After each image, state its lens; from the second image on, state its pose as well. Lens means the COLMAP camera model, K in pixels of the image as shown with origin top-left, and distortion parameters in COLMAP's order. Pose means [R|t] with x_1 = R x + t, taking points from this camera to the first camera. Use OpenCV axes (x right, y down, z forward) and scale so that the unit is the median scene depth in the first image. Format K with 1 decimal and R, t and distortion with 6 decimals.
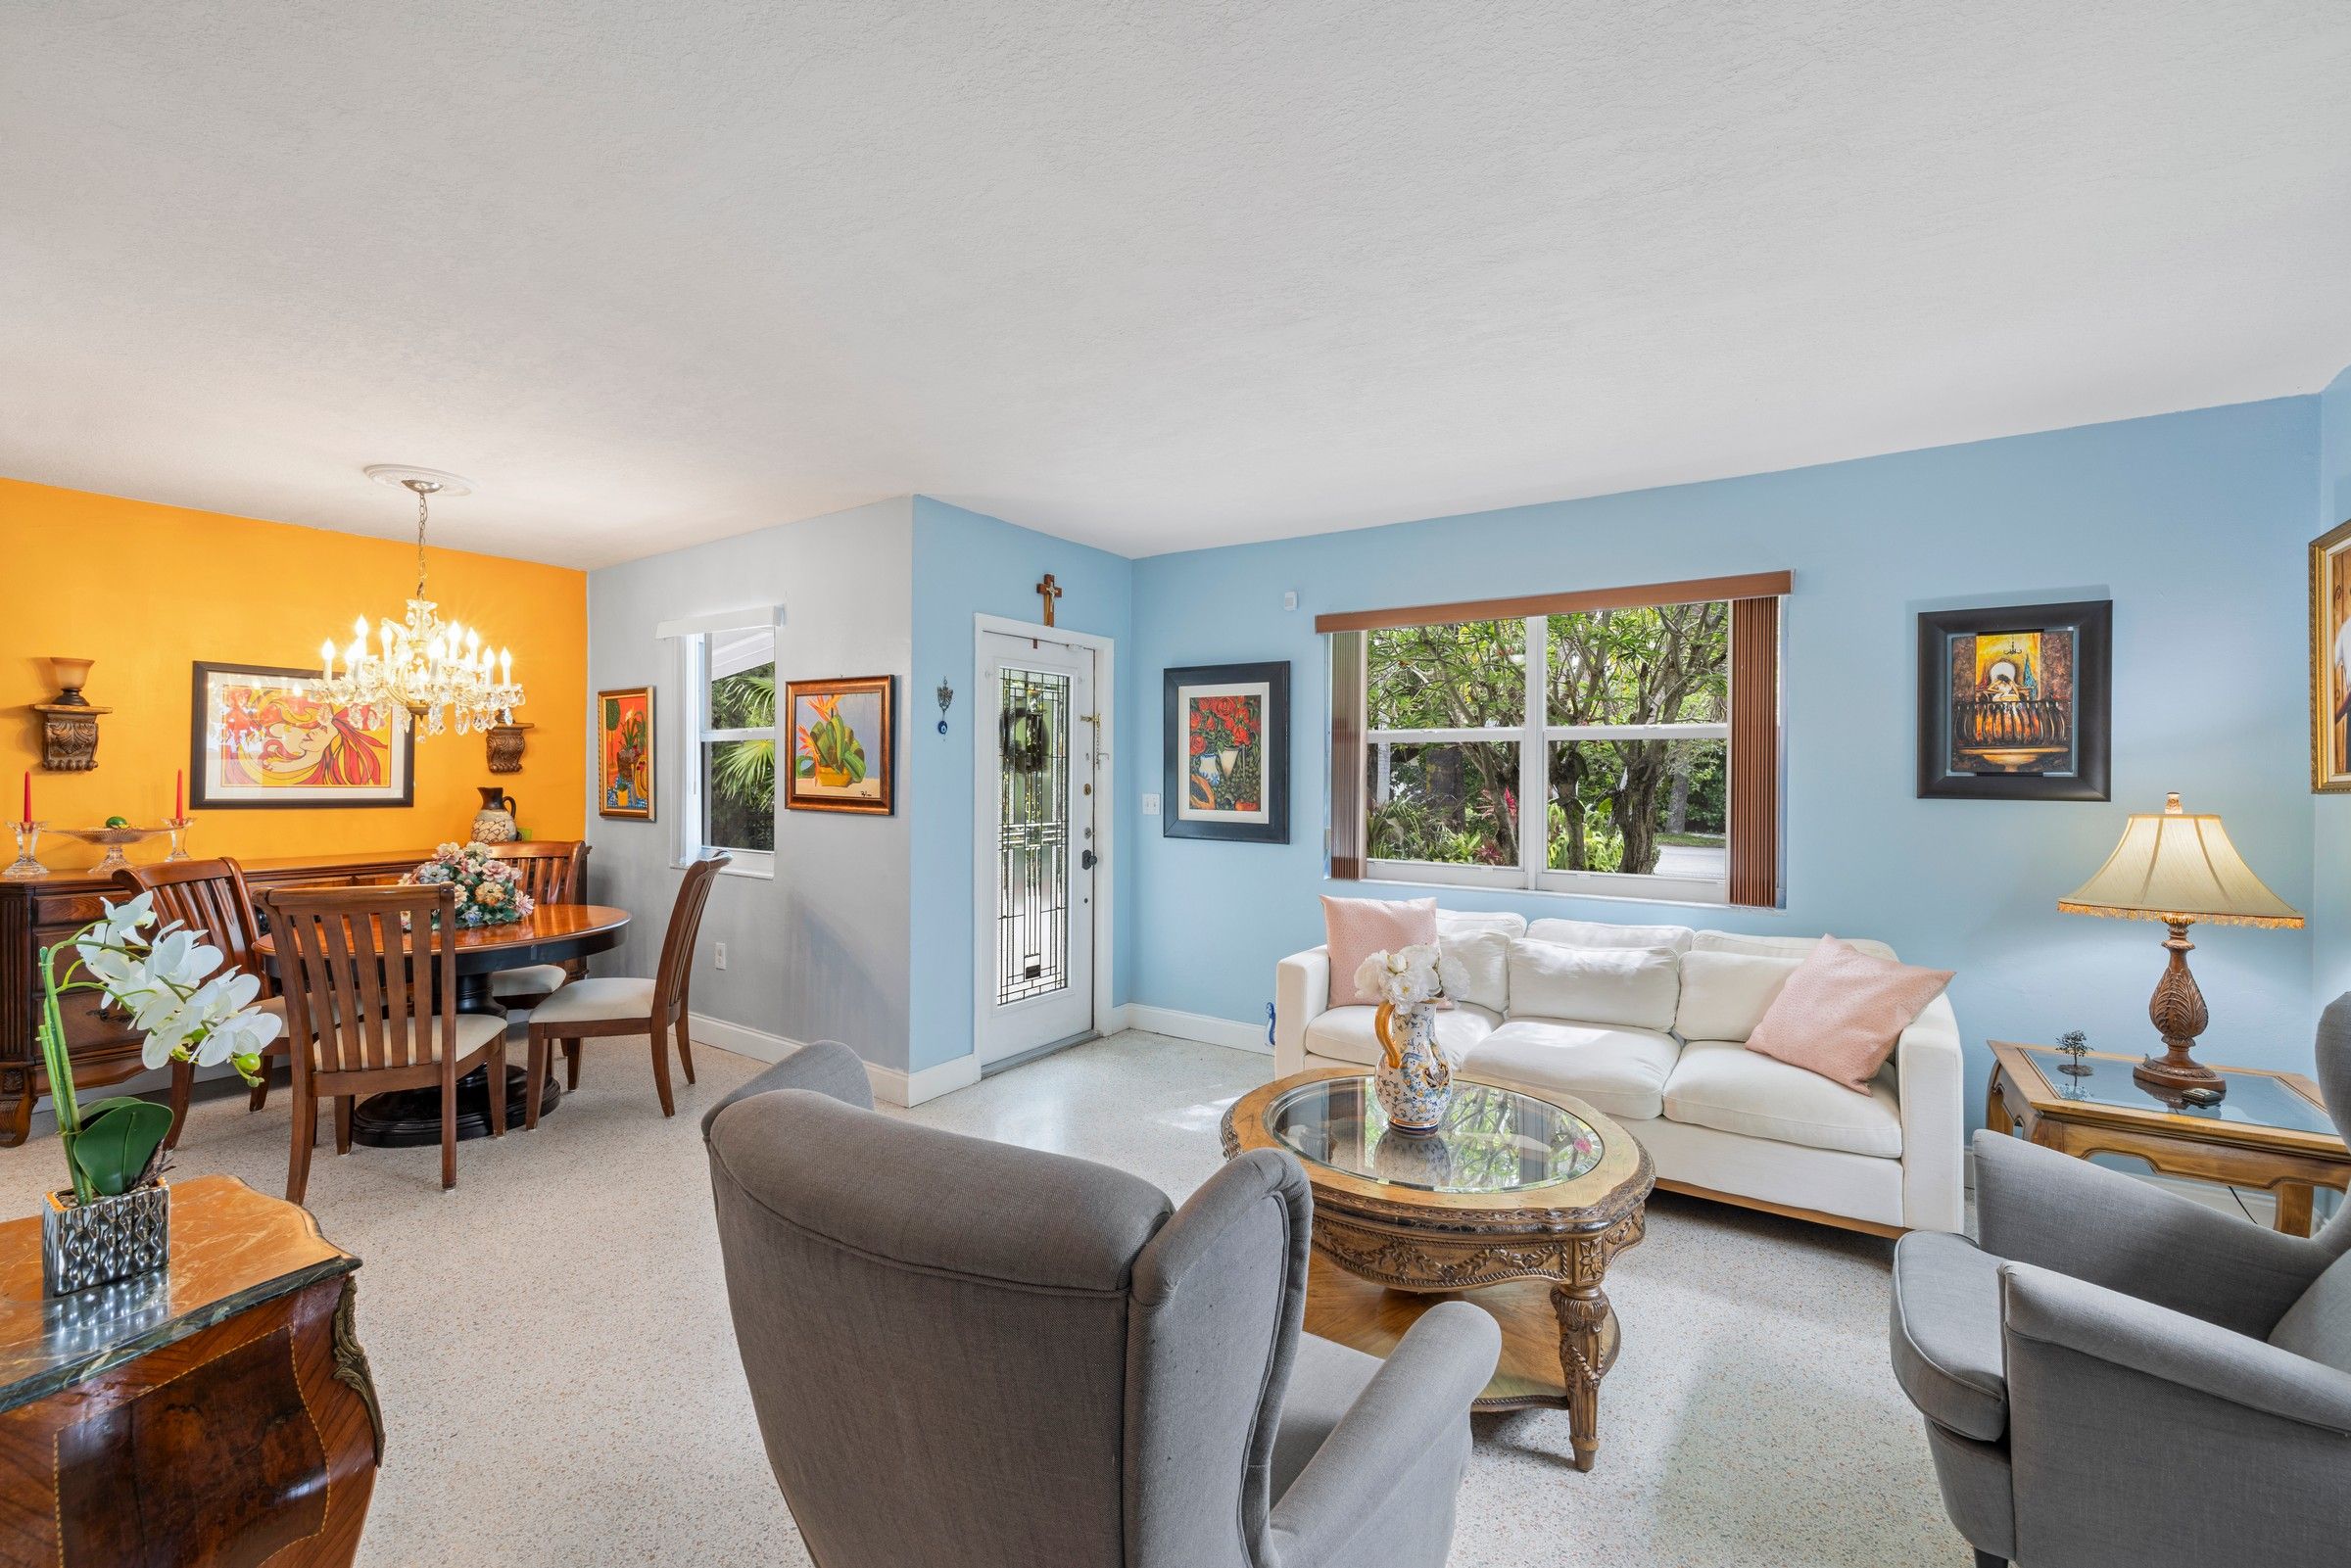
lens RADIAL K [[995.5, 0, 1171.6], [0, 995.5, 767.8], [0, 0, 1]] dist [-0.001281, 0.000473]
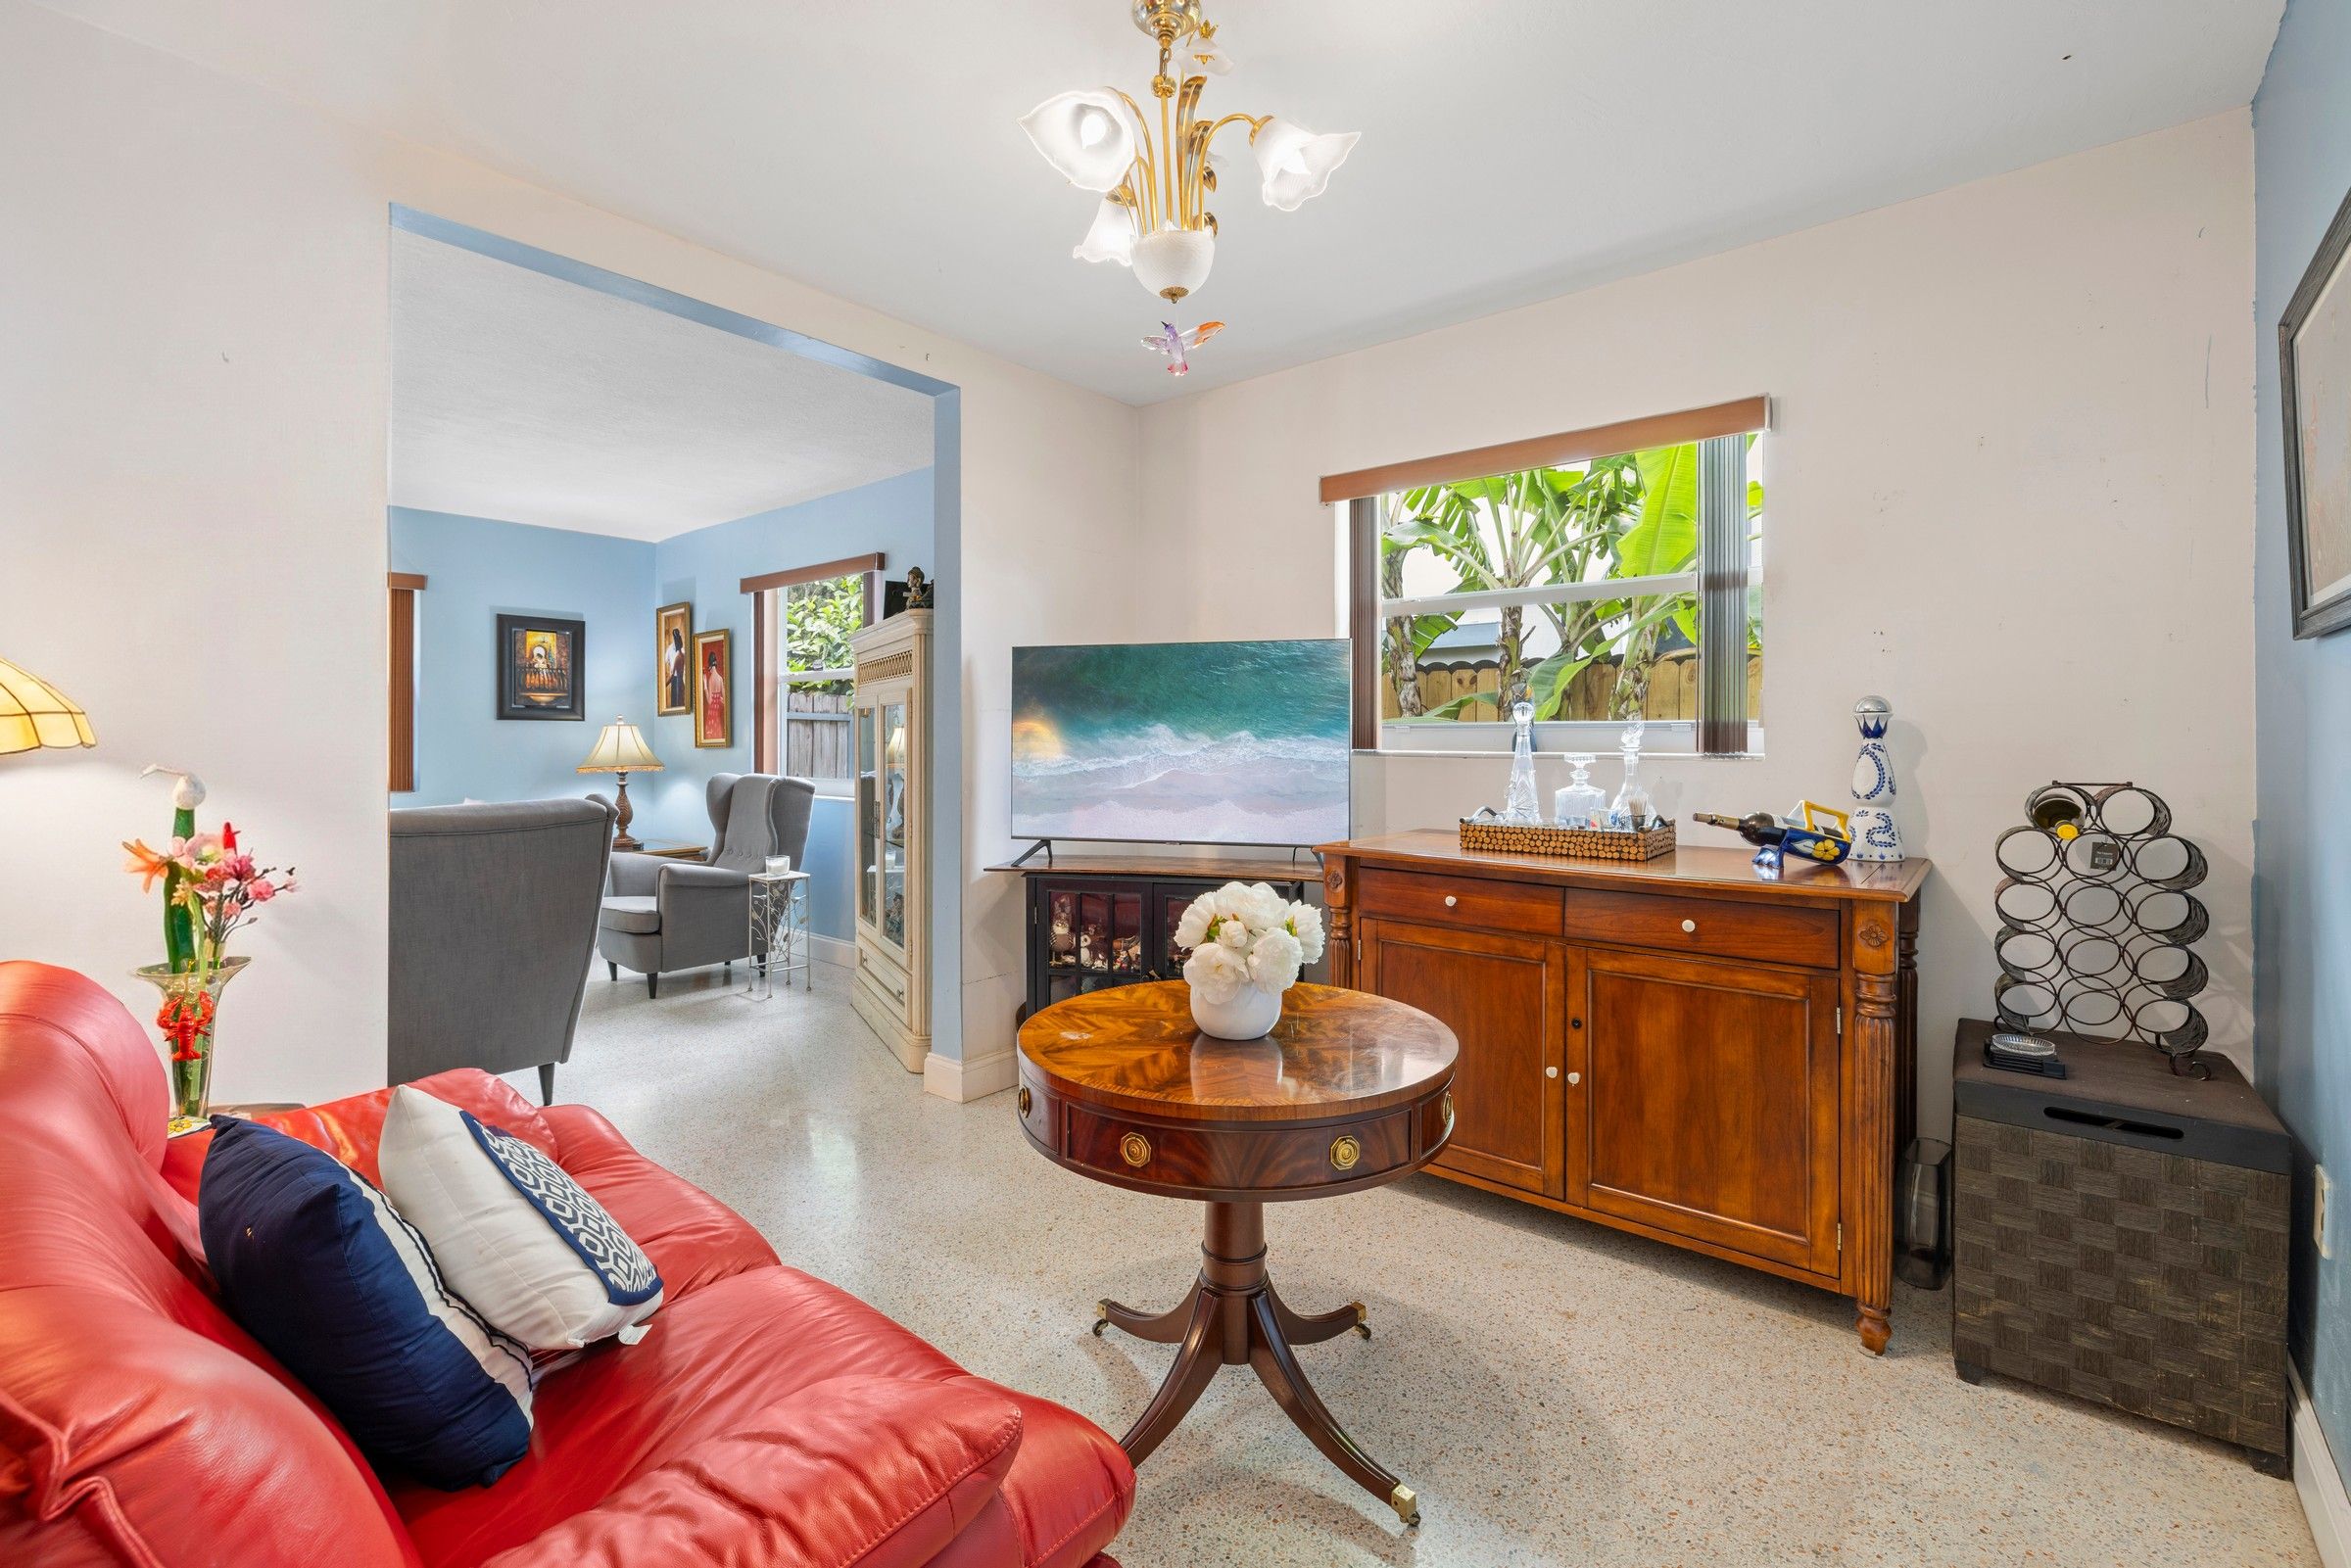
lens RADIAL K [[1035.9, 0, 1168.4], [0, 1035.9, 735.2], [0, 0, 1]] dist [0.000079, 0.000035]
pose [[0.096737, -0.003121, 0.995305, -0.720711], [-0.005373, 0.999979, 0.003657, 0.033959], [-0.995295, -0.005702, 0.096718, -0.266765]]
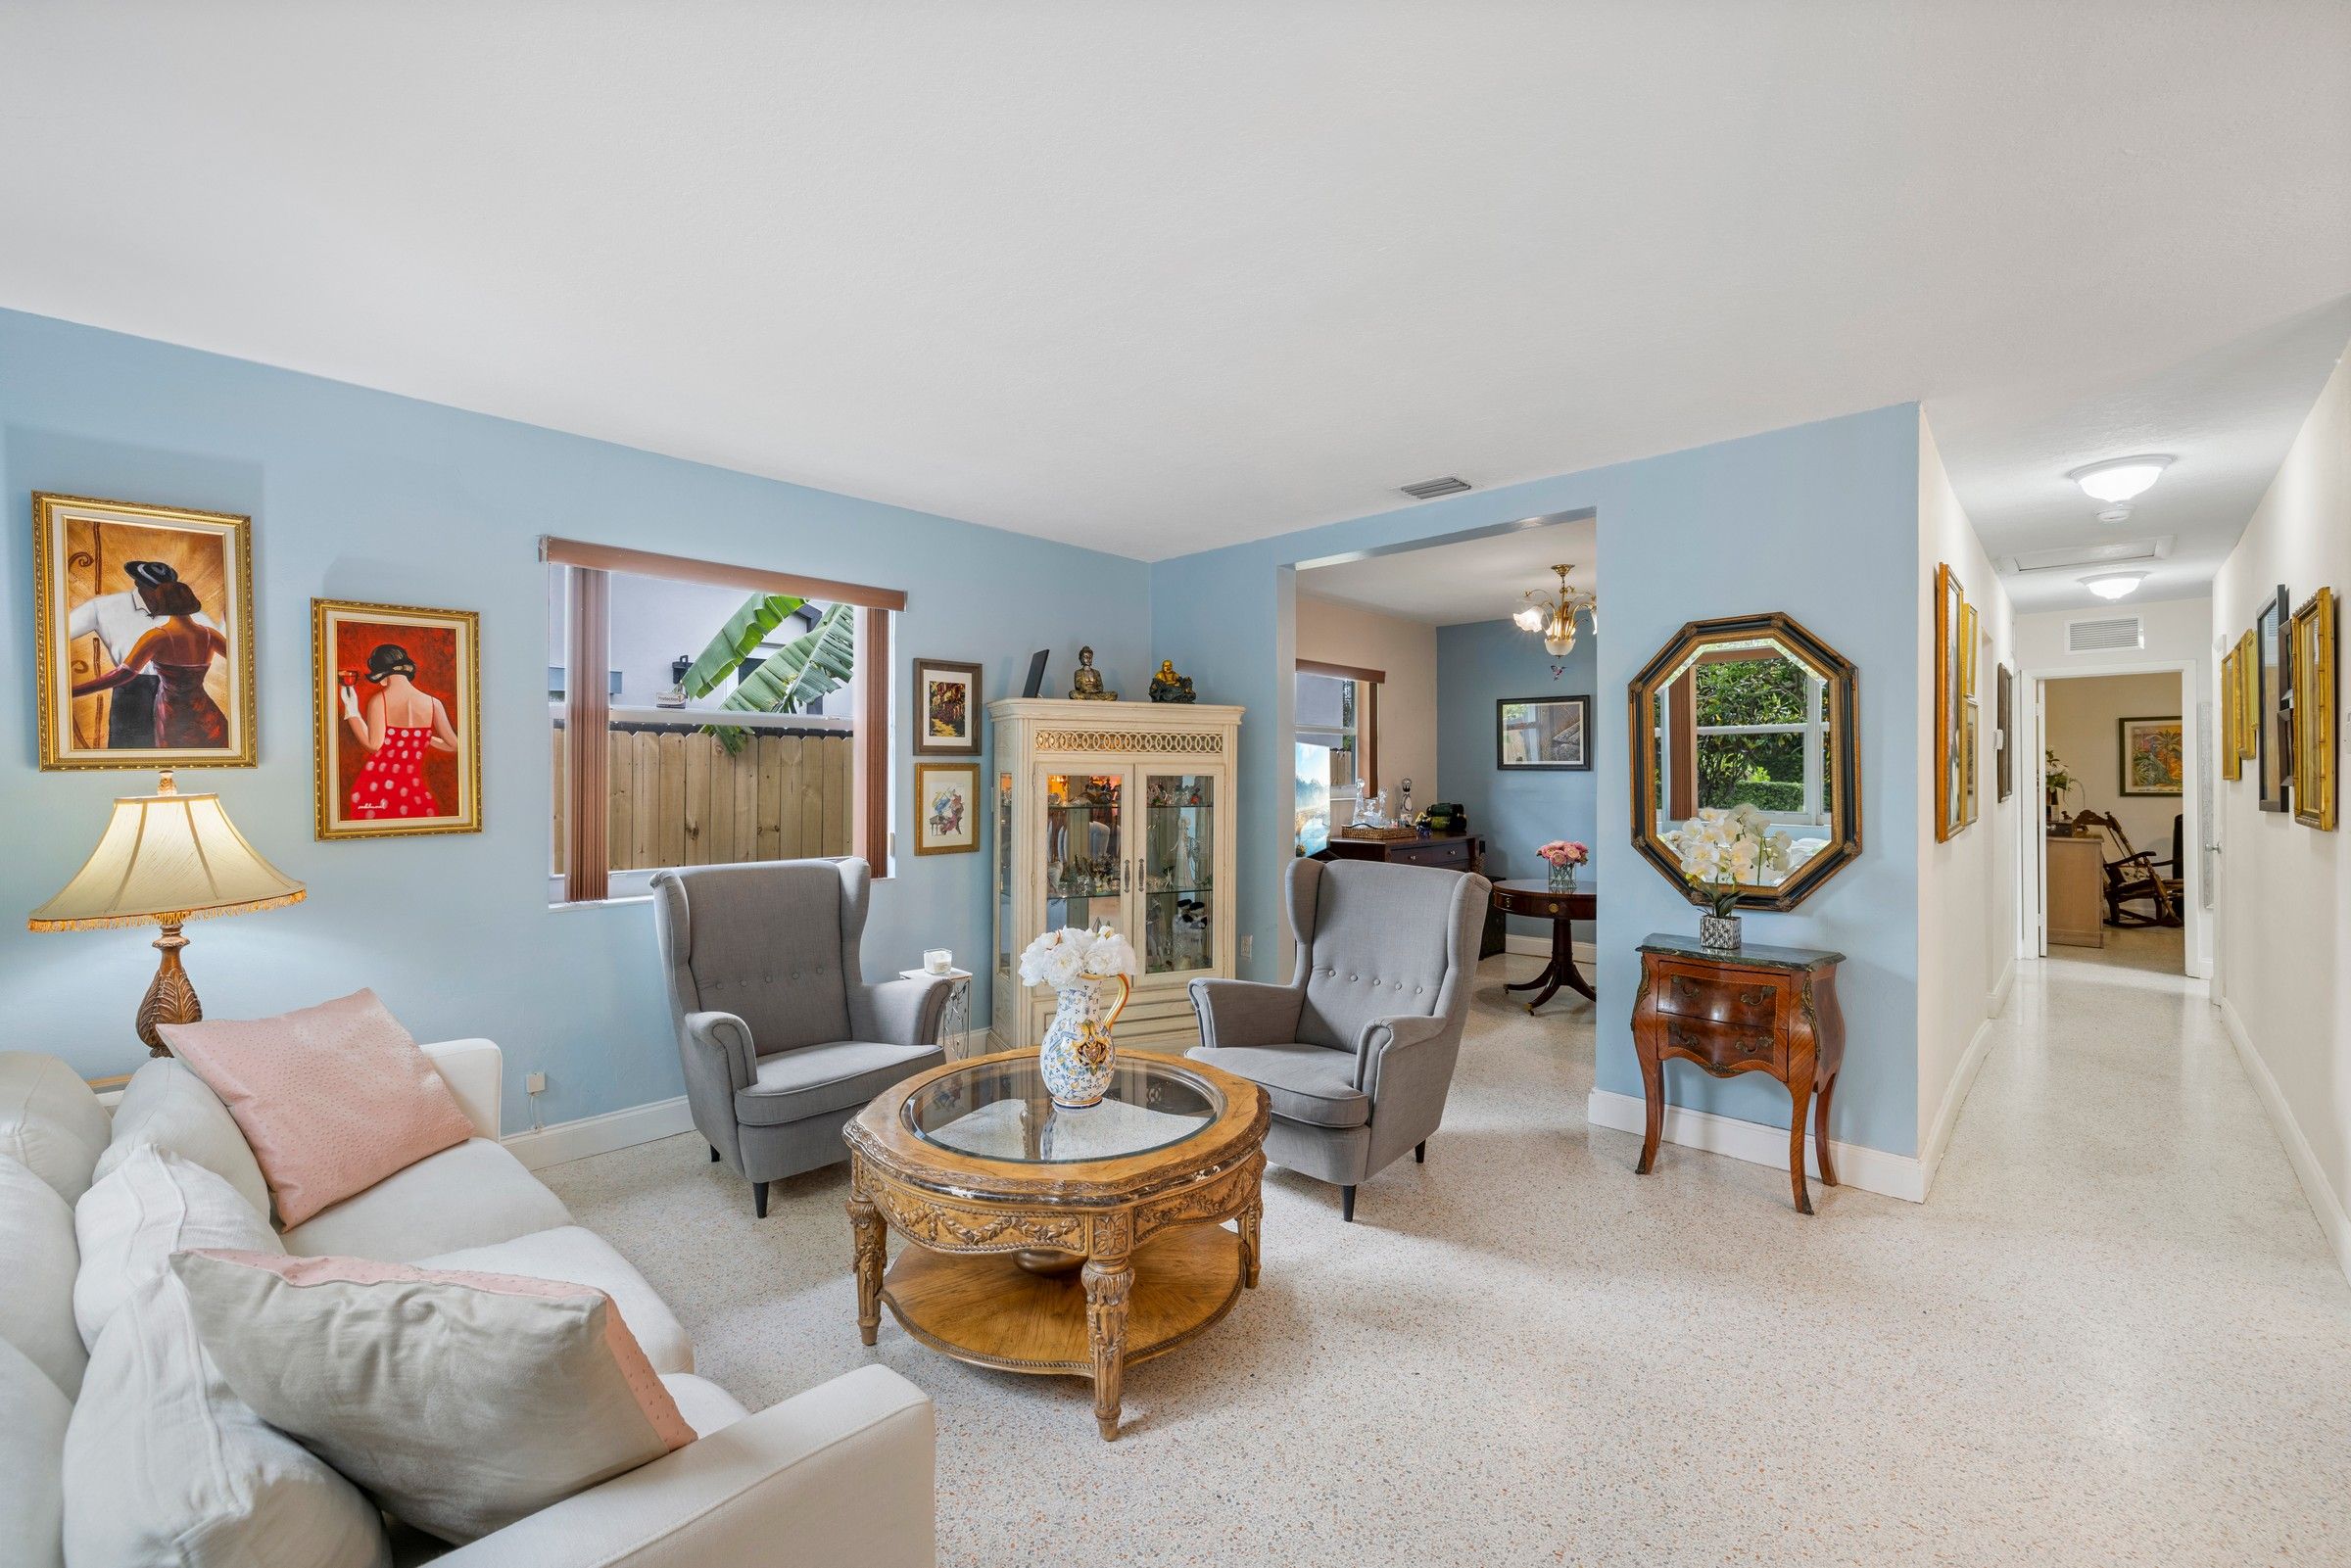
lens RADIAL K [[983.3, 0, 1169.3], [0, 983.3, 773.2], [0, 0, 1]] dist [-0.001397, -0.000062]
pose [[-0.989453, -0.007176, 0.144677, 0.001627], [-0.007917, 0.999958, -0.004543, 0.015006], [-0.144638, -0.005640, -0.989469, 1.078824]]
